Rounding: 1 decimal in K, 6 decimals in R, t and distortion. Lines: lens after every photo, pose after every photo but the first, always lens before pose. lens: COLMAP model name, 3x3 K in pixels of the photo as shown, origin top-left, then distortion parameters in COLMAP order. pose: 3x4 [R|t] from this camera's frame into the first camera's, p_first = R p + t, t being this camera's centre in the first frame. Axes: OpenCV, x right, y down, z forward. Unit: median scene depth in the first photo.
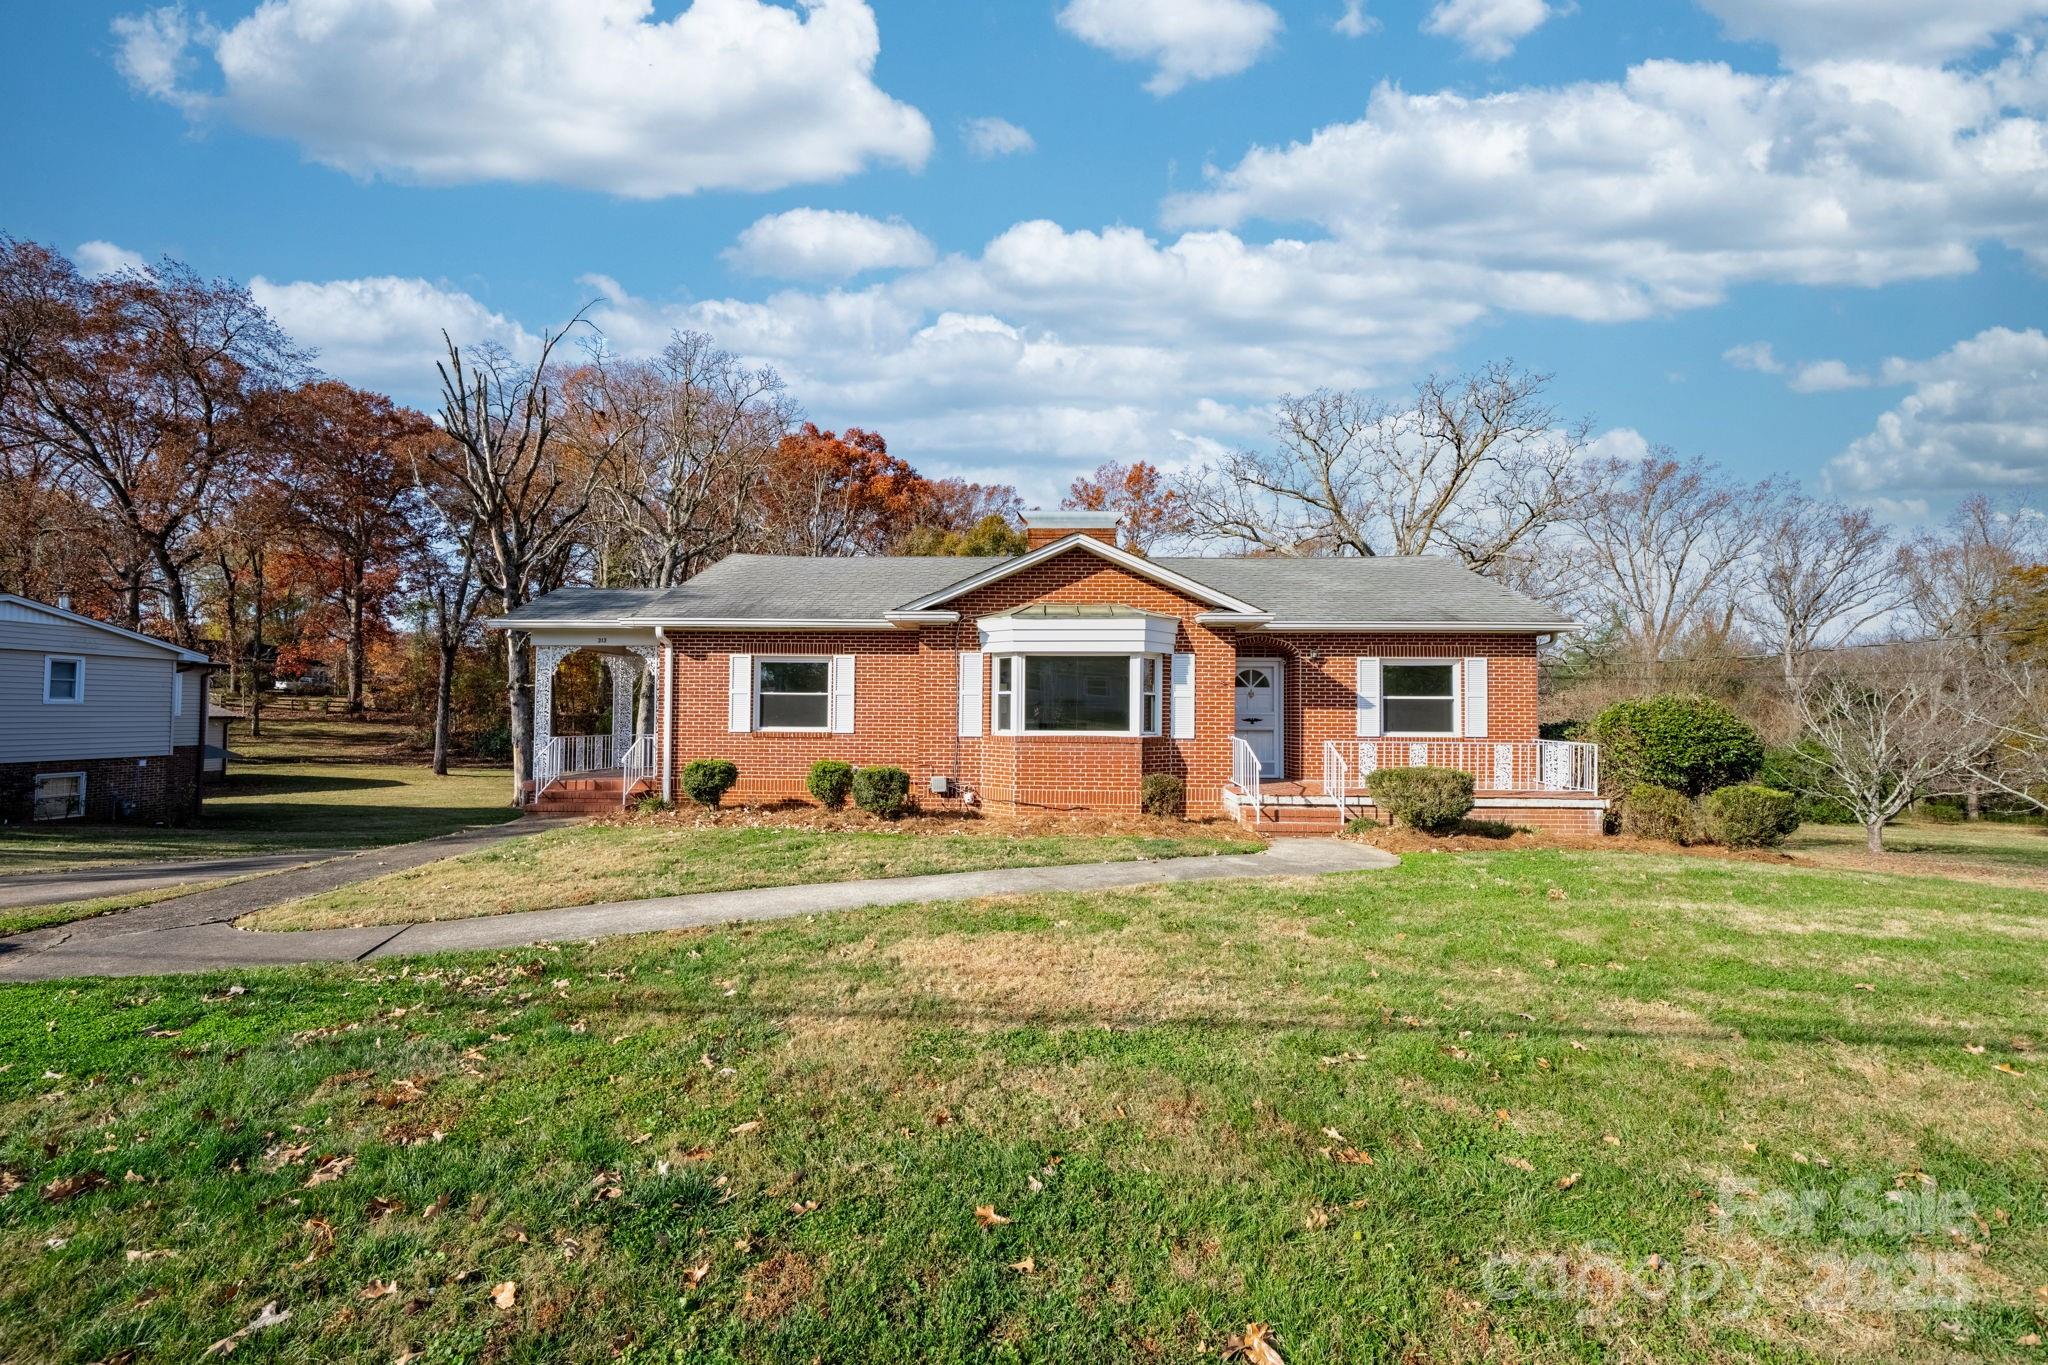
lens RADIAL K [[820.9, 0, 1024.0], [0, 820.9, 682.5], [0, 0, 1]] dist [-0.001075, 0.000549]
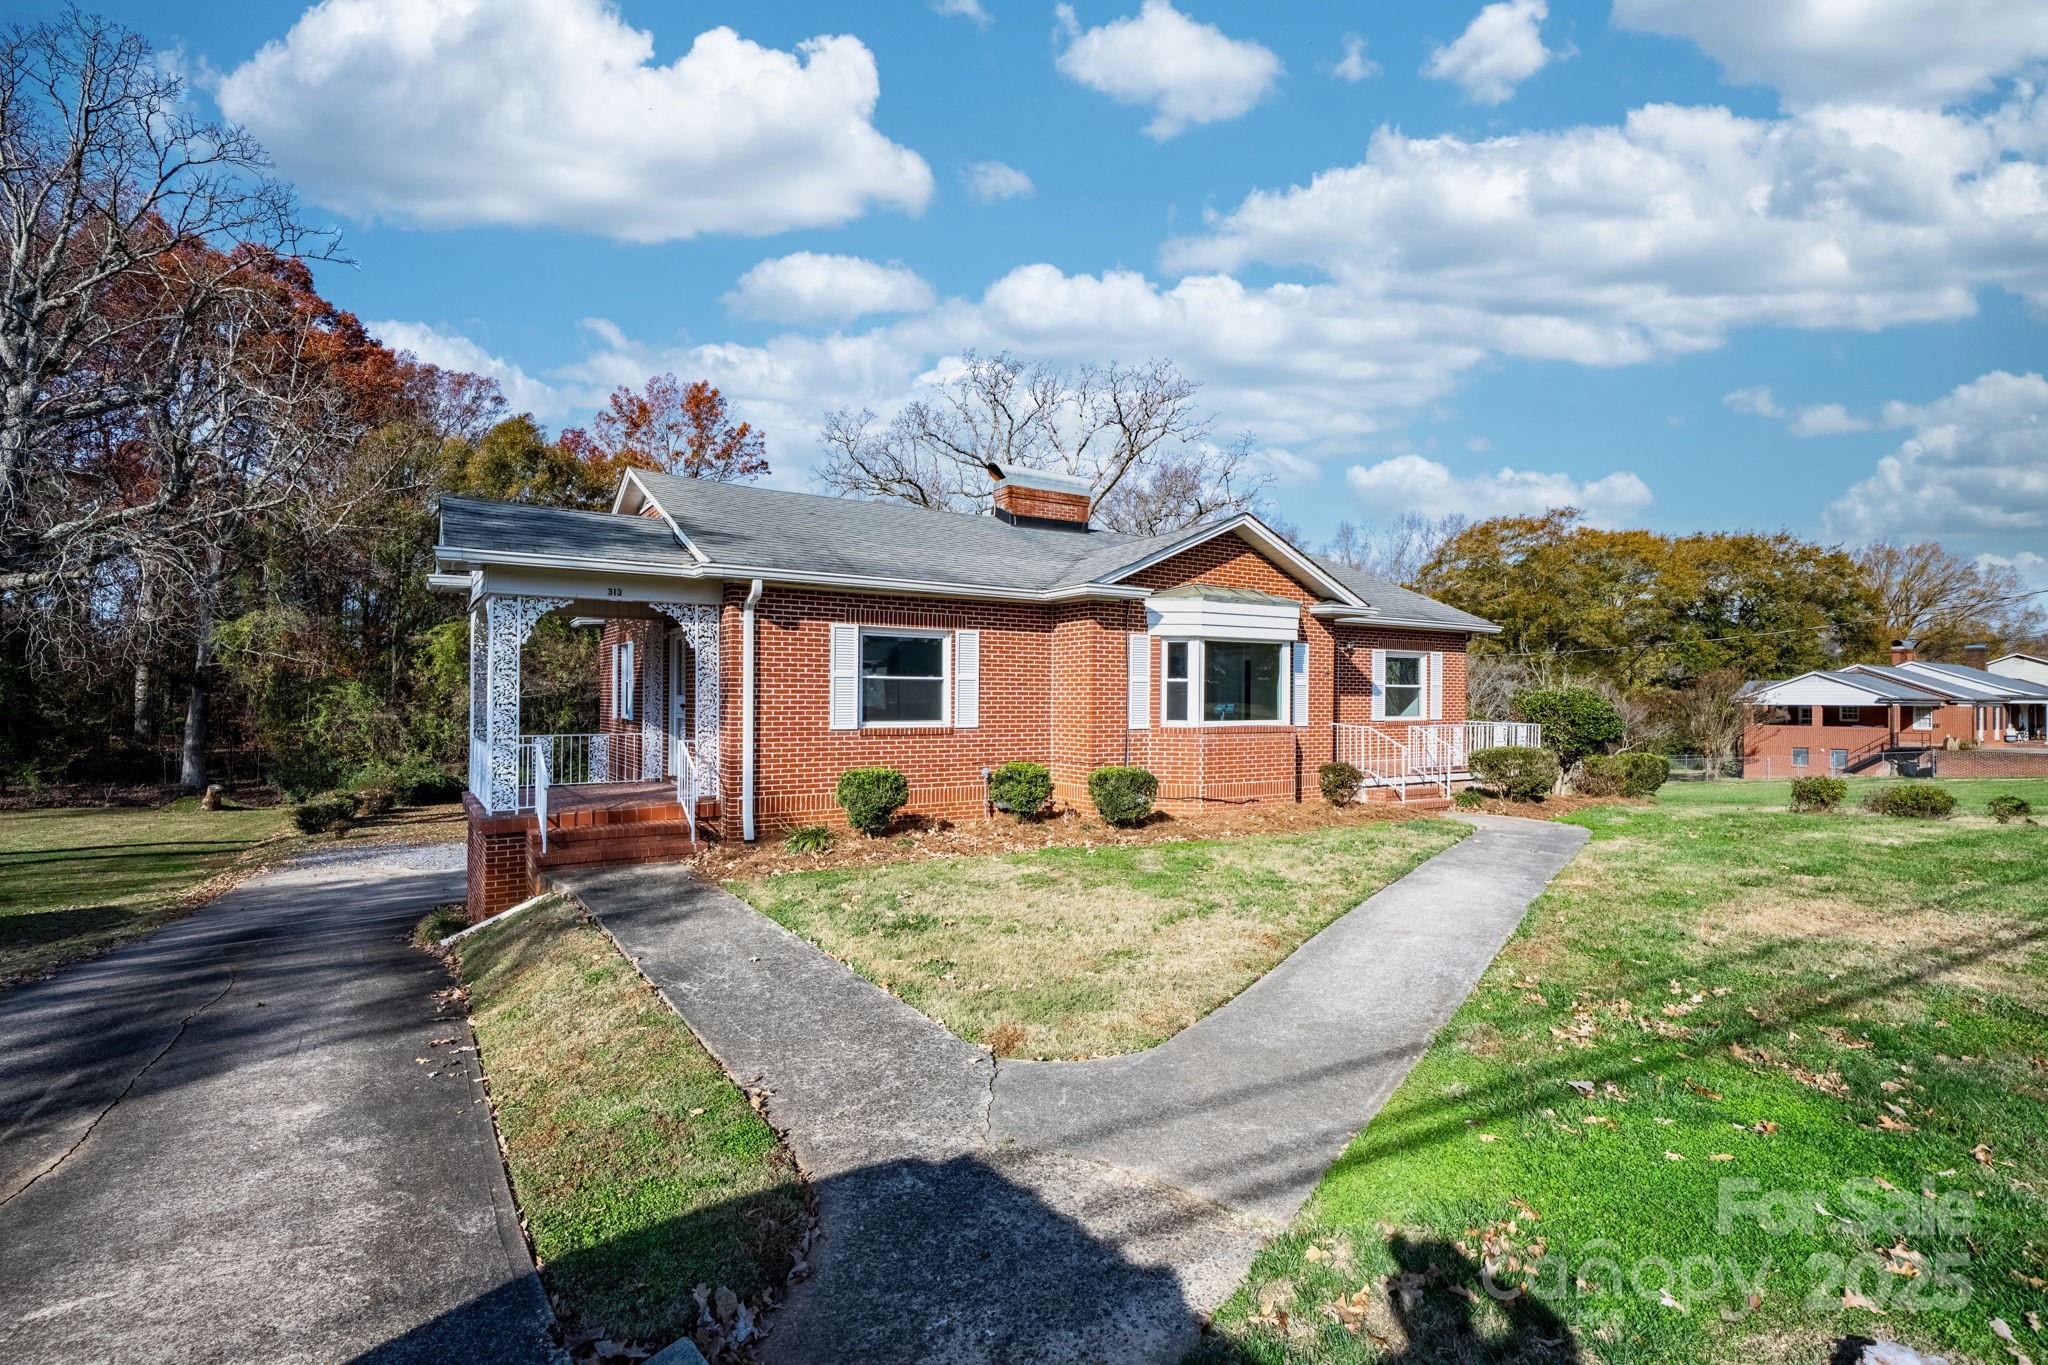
lens RADIAL K [[964.4, 0, 1024.0], [0, 964.4, 684.7], [0, 0, 1]] dist [0.018024, 0.000094]
pose [[0.821228, 0.004209, 0.570584, -0.716984], [-0.020643, 0.999537, 0.022338, -0.002462], [-0.570226, -0.030123, 0.820935, 0.200934]]
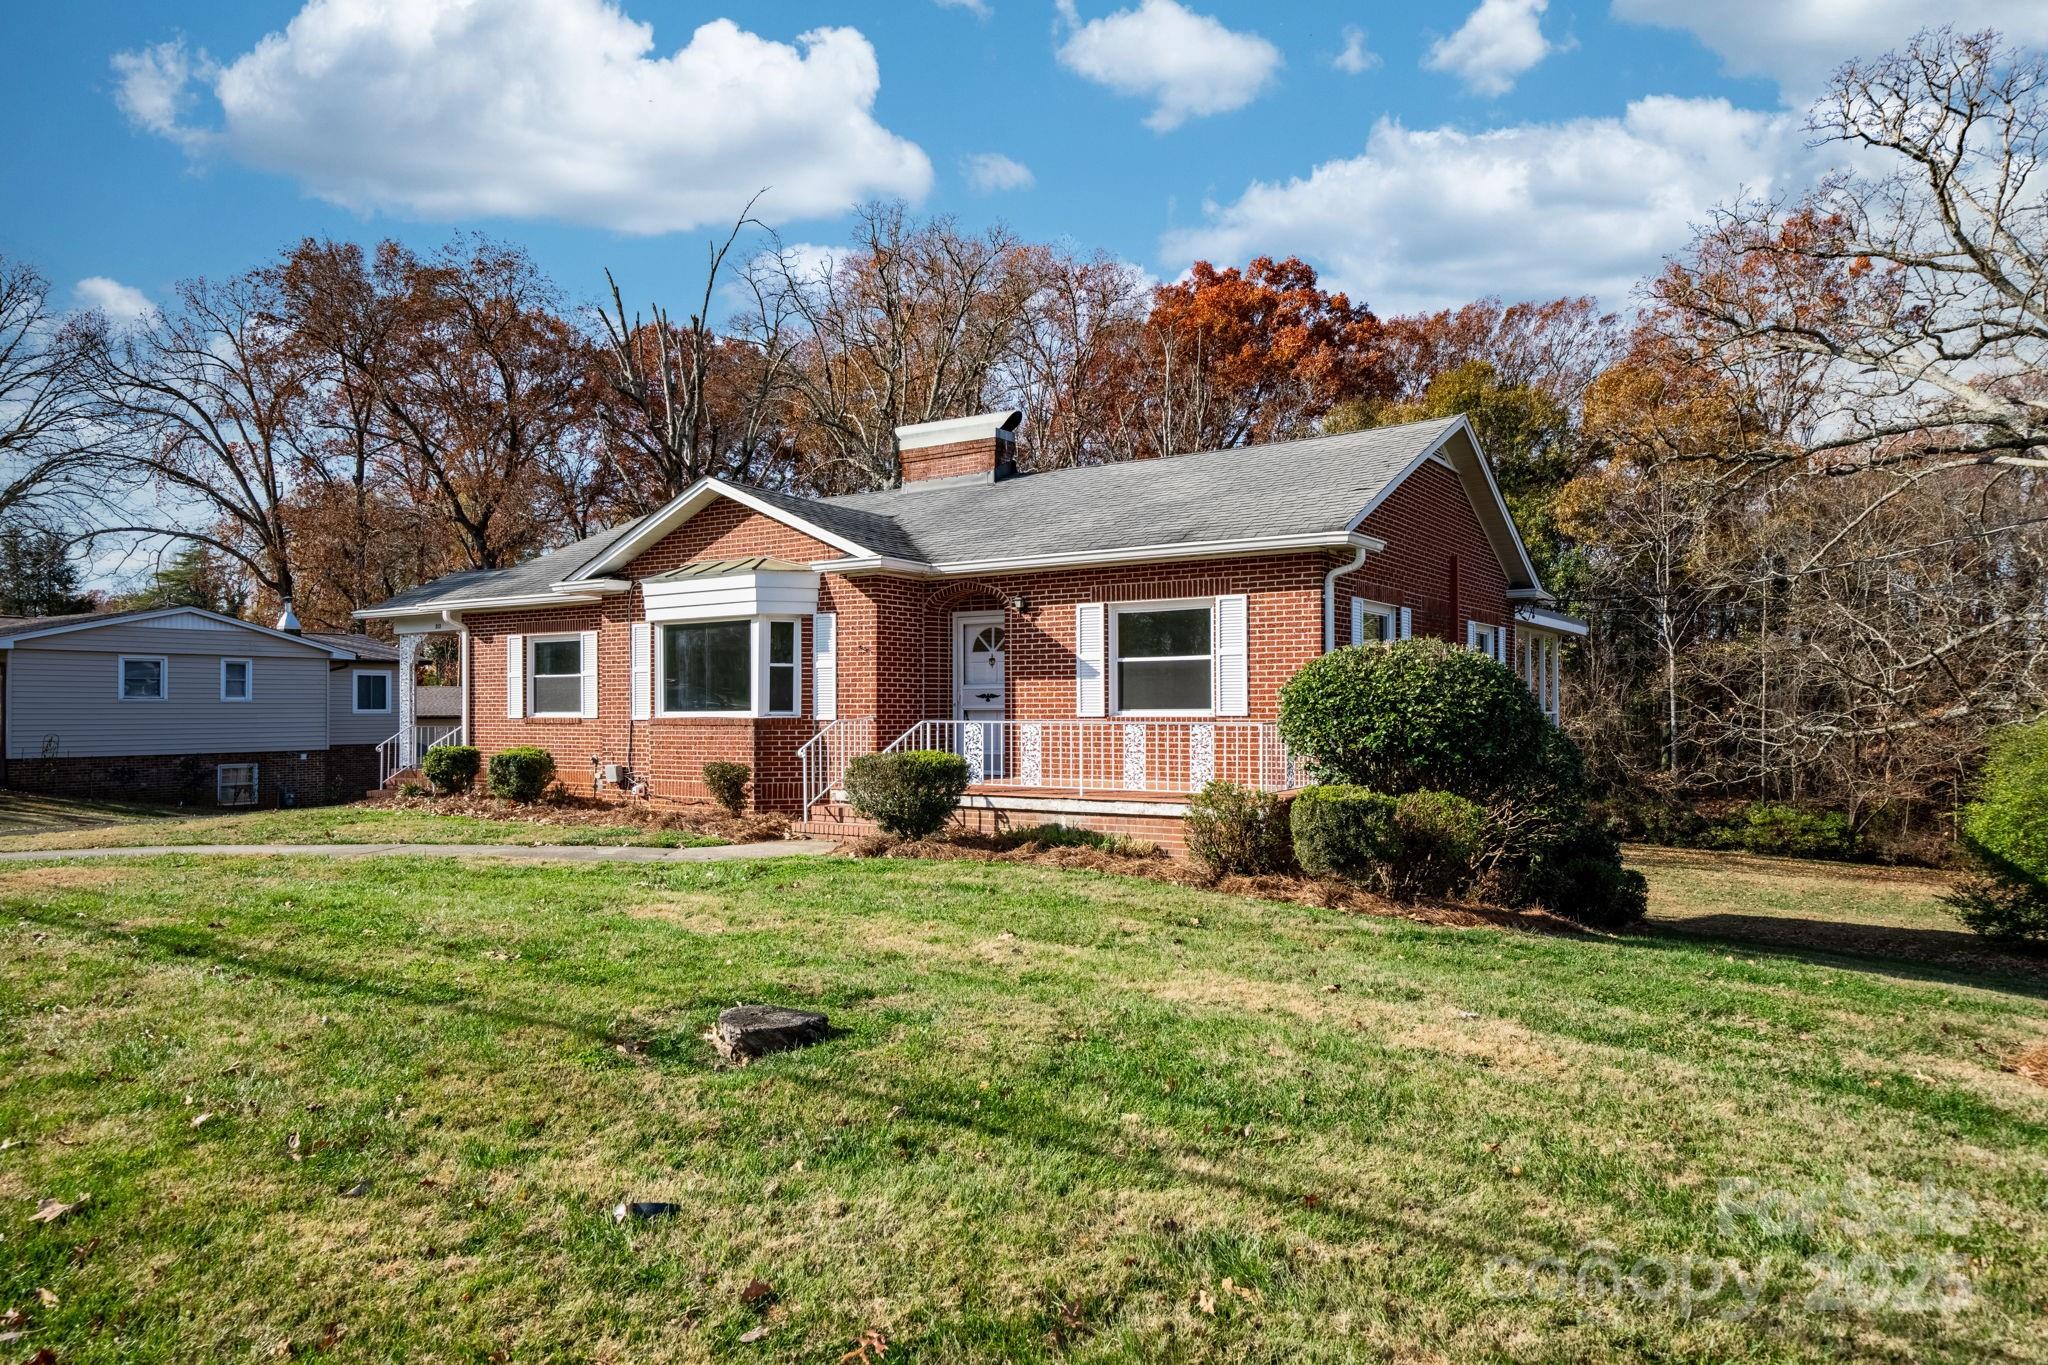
lens RADIAL K [[1355.4, 0, 1026.7], [0, 1355.4, 680.4], [0, 0, 1]] dist [0.034802, 0.002679]
pose [[0.848198, -0.022889, -0.529184, 0.981995], [0.031626, 0.999472, 0.007461, 0.024305], [0.528734, -0.023065, 0.848474, -0.008181]]
